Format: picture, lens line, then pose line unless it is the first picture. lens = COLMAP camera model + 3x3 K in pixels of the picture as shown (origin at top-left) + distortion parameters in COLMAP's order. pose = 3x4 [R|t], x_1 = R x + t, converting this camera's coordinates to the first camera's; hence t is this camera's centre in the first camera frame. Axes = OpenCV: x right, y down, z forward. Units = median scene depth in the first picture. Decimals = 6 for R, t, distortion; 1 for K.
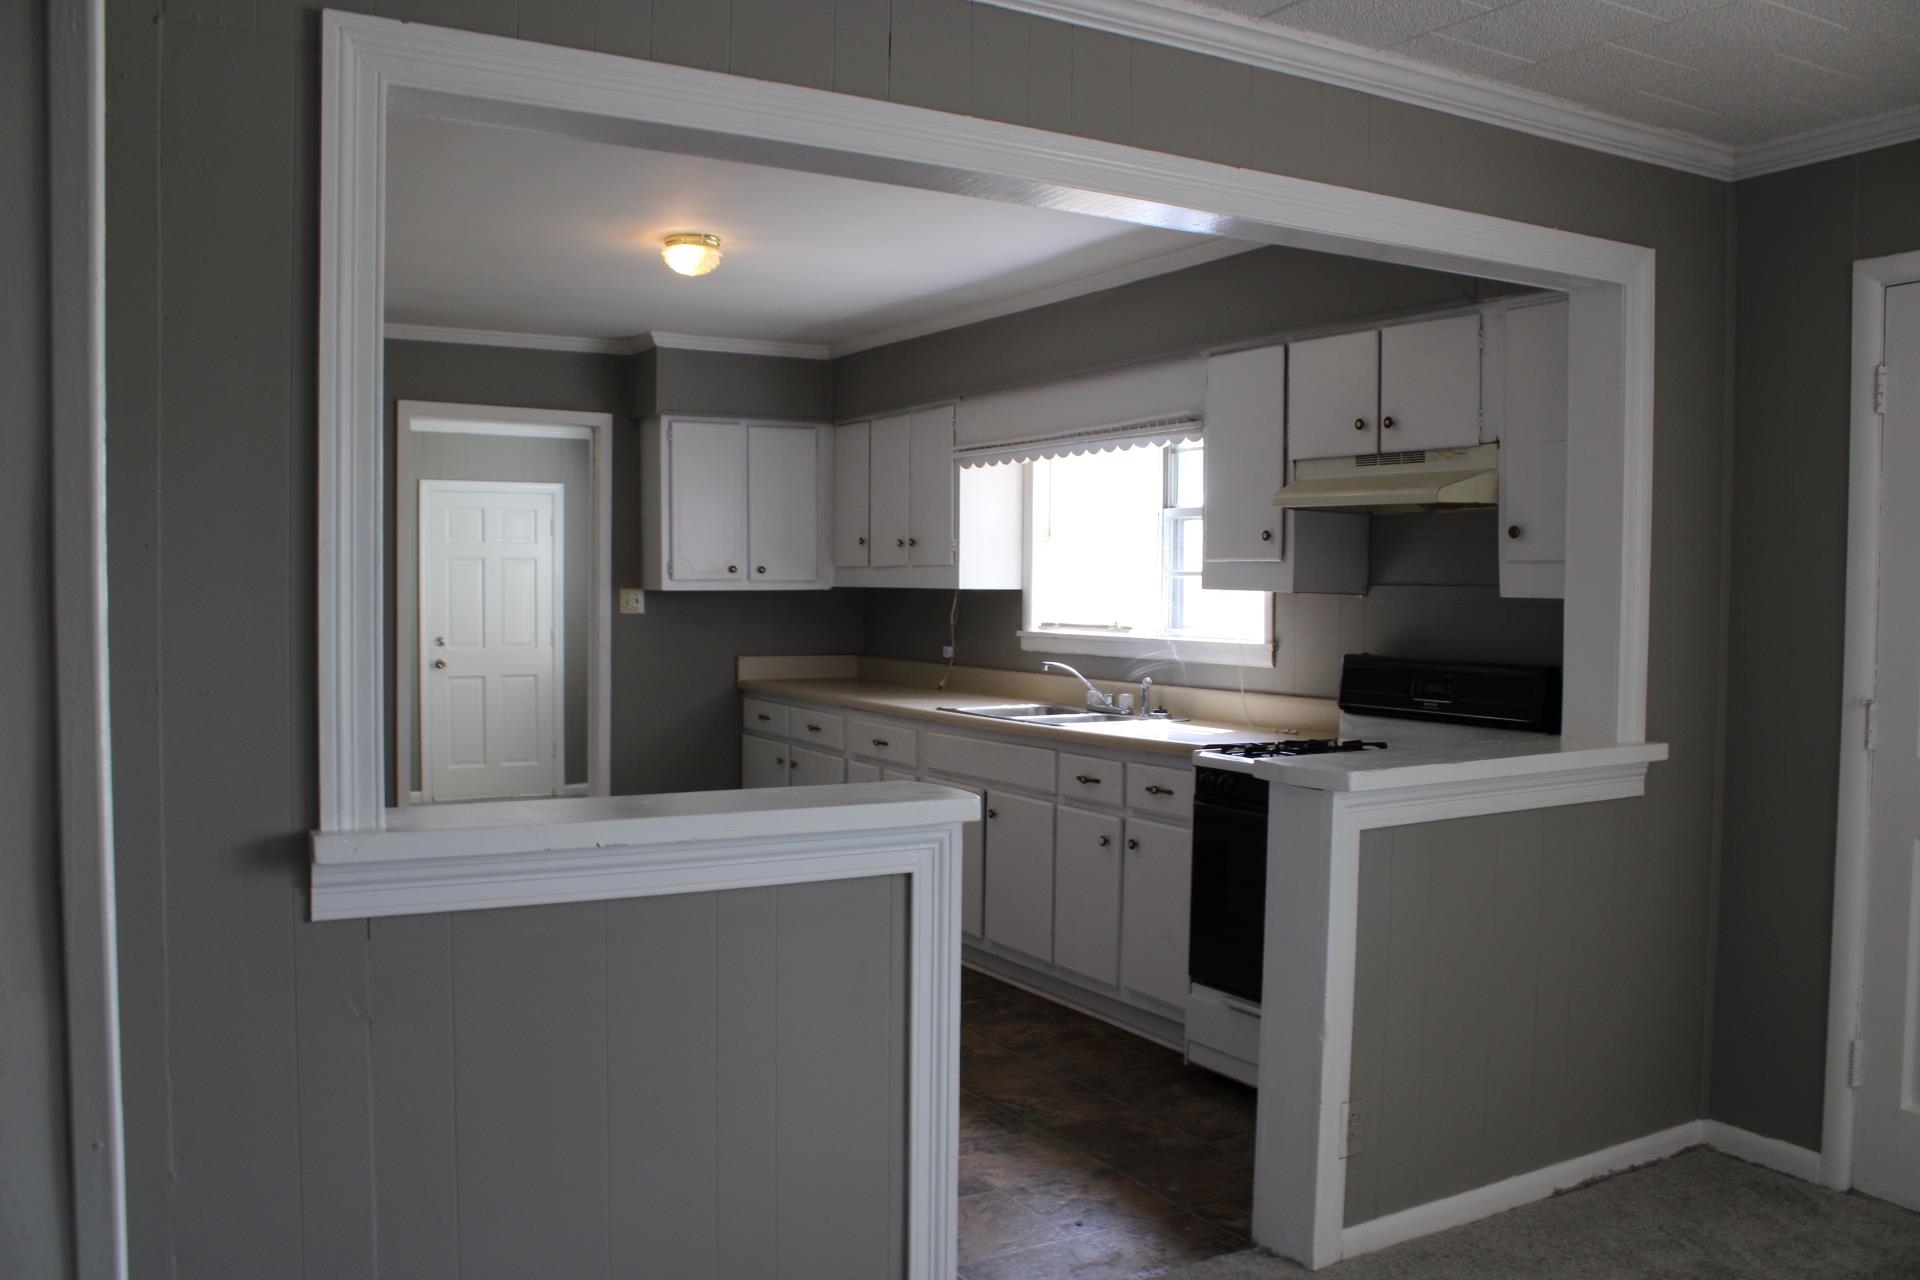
lens RADIAL K [[1612.8, 0, 967.4], [0, 1612.8, 654.6], [0, 0, 1]] dist [-0.153384, 0.128723]
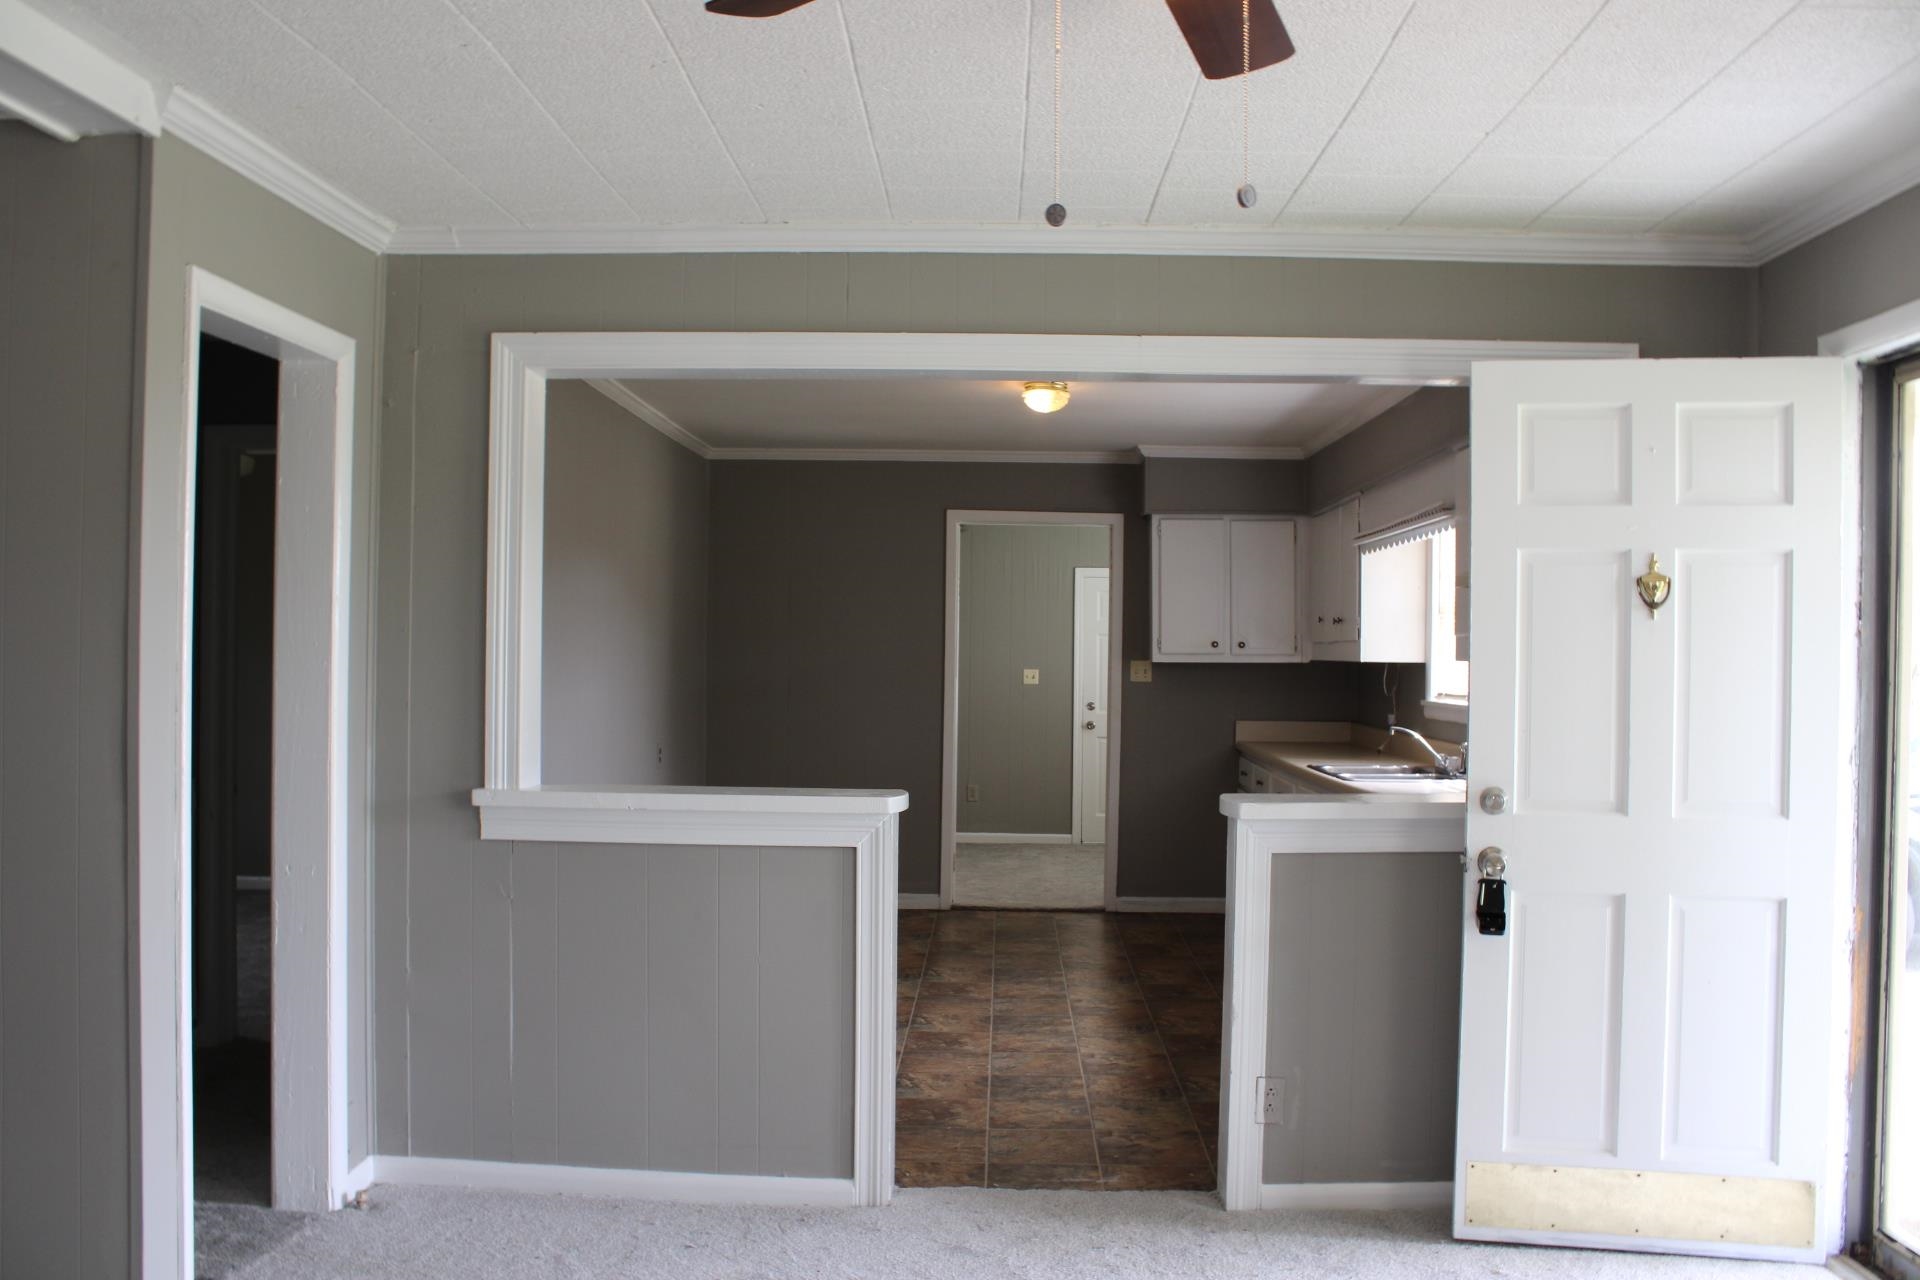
lens RADIAL K [[1612.8, 0, 969.2], [0, 1612.8, 647.7], [0, 0, 1]] dist [-0.153384, 0.128723]
pose [[0.853985, -0.000093, -0.520297, 0.317298], [-0.026979, 0.998647, -0.044460, 0.005806], [0.519597, 0.052005, 0.852827, -0.083430]]
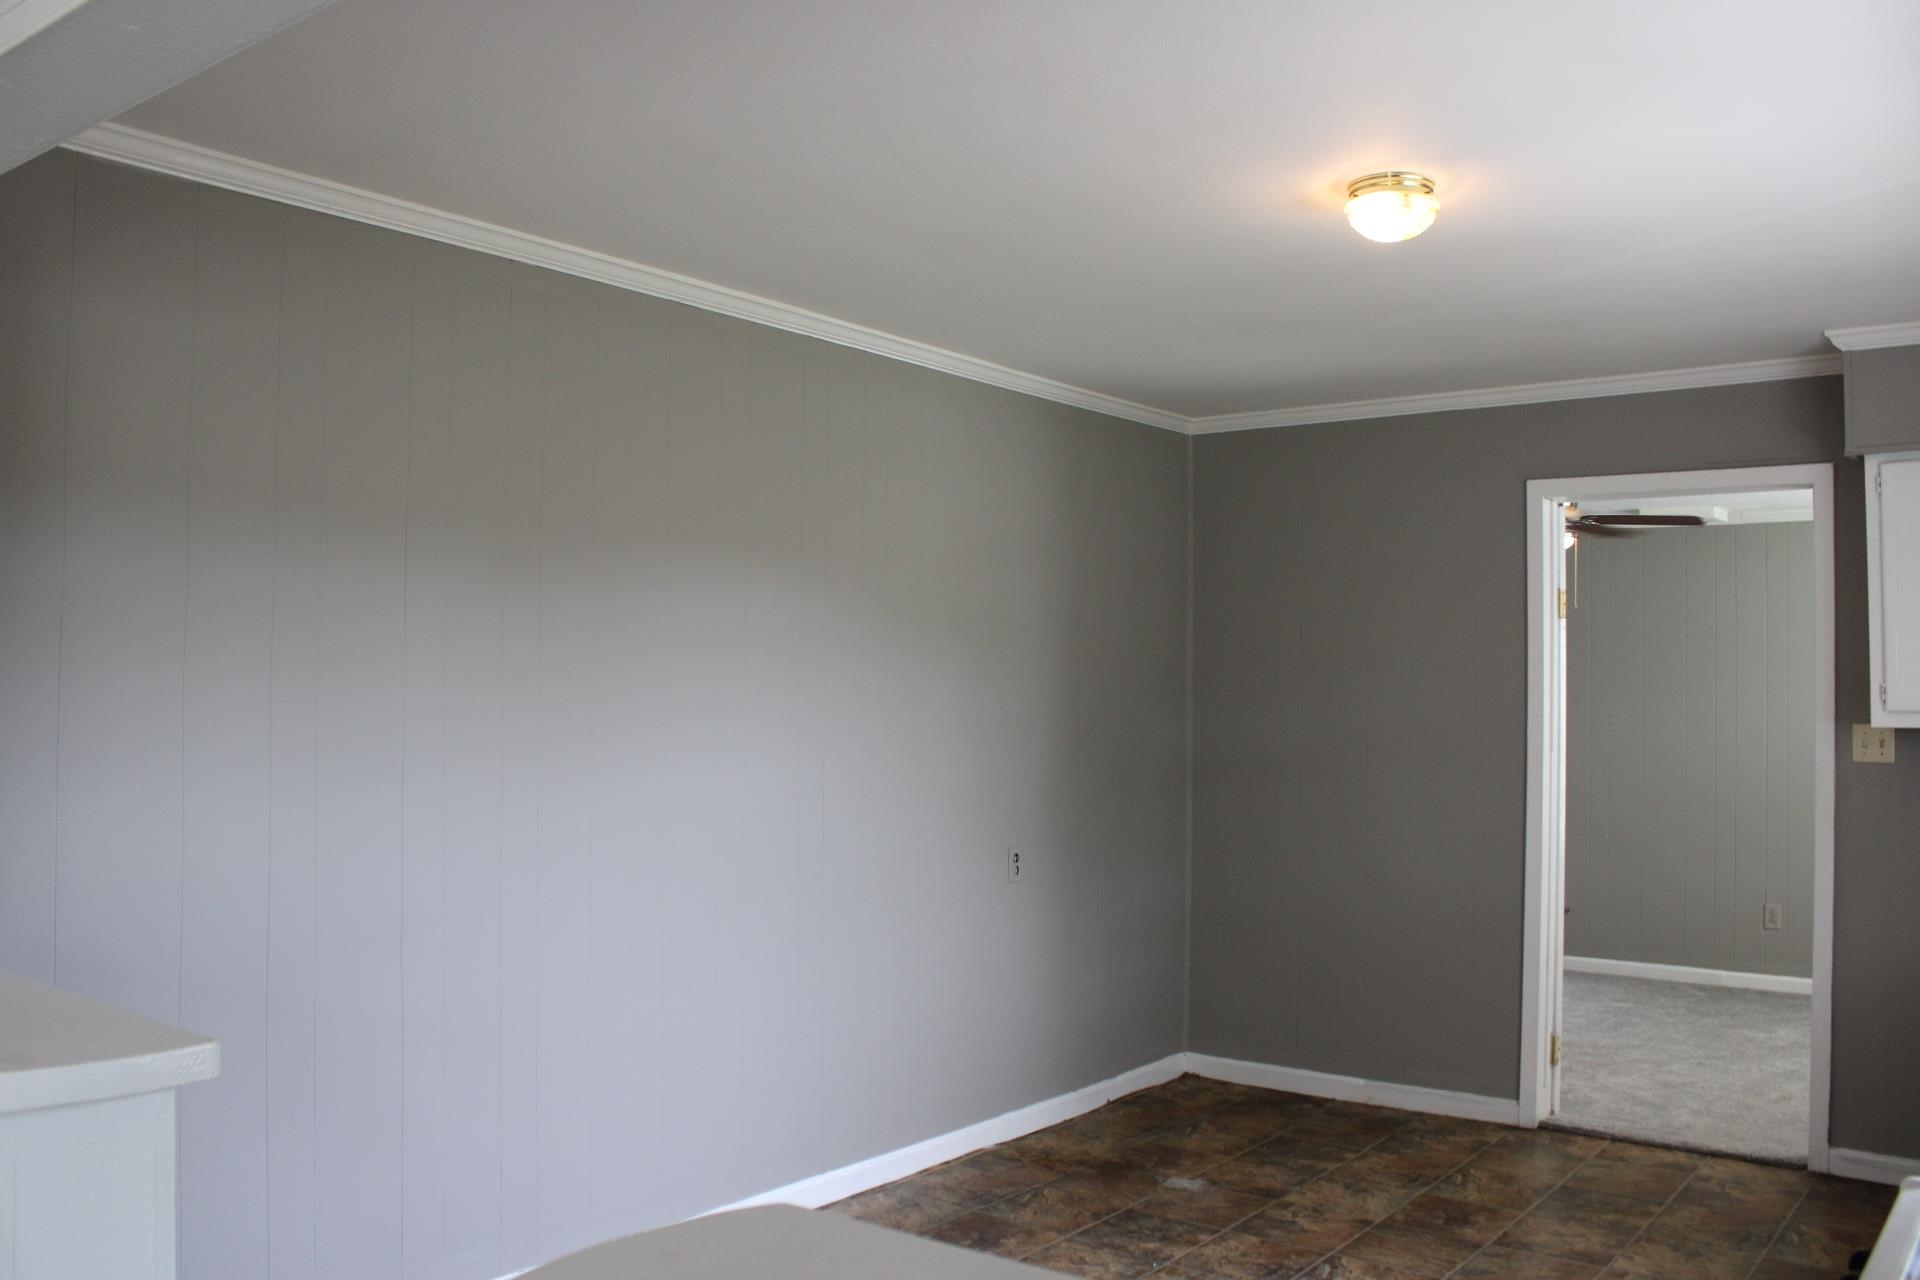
lens RADIAL K [[1612.8, 0, 956.9], [0, 1612.8, 650.8], [0, 0, 1]] dist [-0.153384, 0.128723]
pose [[0.390936, -0.033737, -0.919799, 0.242467], [-0.048475, 0.997186, -0.057179, -0.017616], [0.919140, 0.066940, 0.388201, 0.429752]]
